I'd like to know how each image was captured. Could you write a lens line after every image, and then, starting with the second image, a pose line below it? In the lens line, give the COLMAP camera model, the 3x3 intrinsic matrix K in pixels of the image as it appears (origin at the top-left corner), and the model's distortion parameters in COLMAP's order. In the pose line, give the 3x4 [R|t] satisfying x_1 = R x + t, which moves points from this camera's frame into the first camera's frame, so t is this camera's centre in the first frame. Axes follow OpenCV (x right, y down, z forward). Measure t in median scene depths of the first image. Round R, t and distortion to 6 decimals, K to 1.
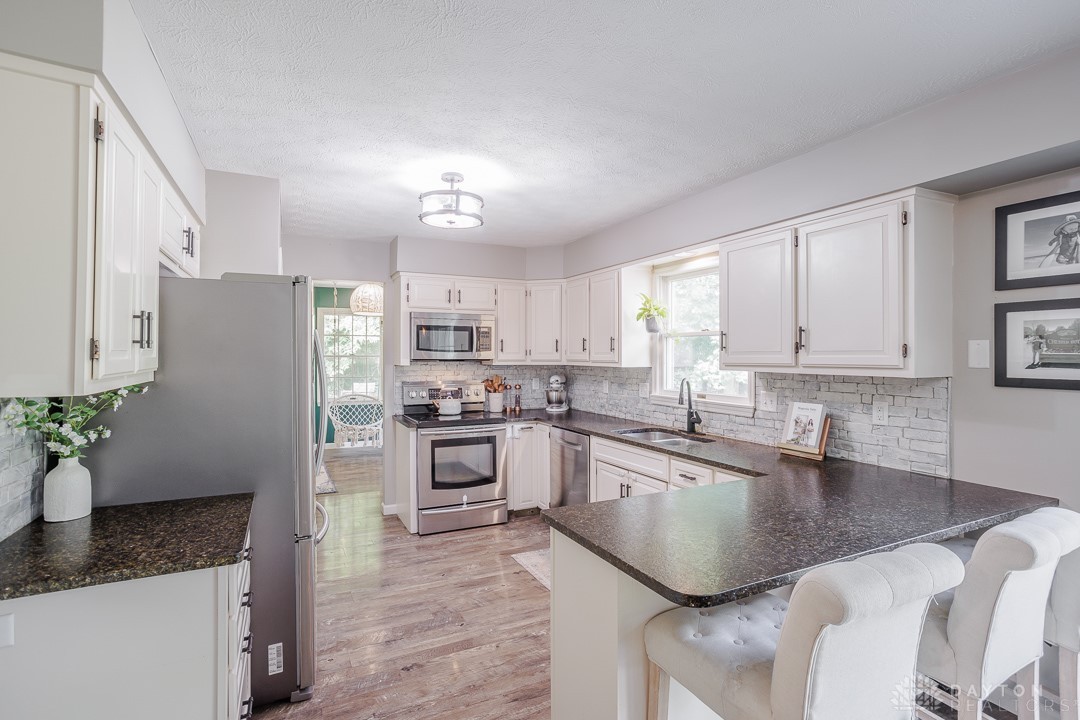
lens RADIAL K [[521.9, 0, 530.9], [0, 521.9, 351.1], [0, 0, 1]] dist [-0.042024, 0.031928]
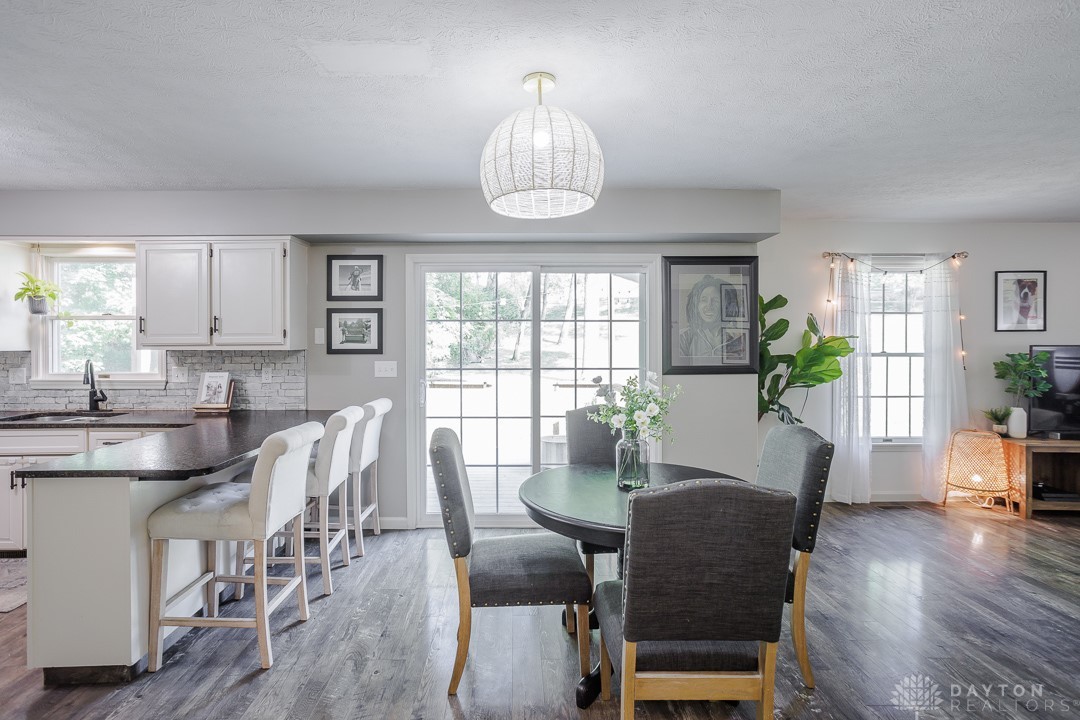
lens RADIAL K [[521.9, 0, 530.9], [0, 521.9, 351.1], [0, 0, 1]] dist [-0.042024, 0.031928]
pose [[0.421781, -0.017207, 0.906534, -0.351763], [-0.002629, 0.999792, 0.020201, 0.015725], [-0.906694, -0.010904, 0.421648, -0.325742]]
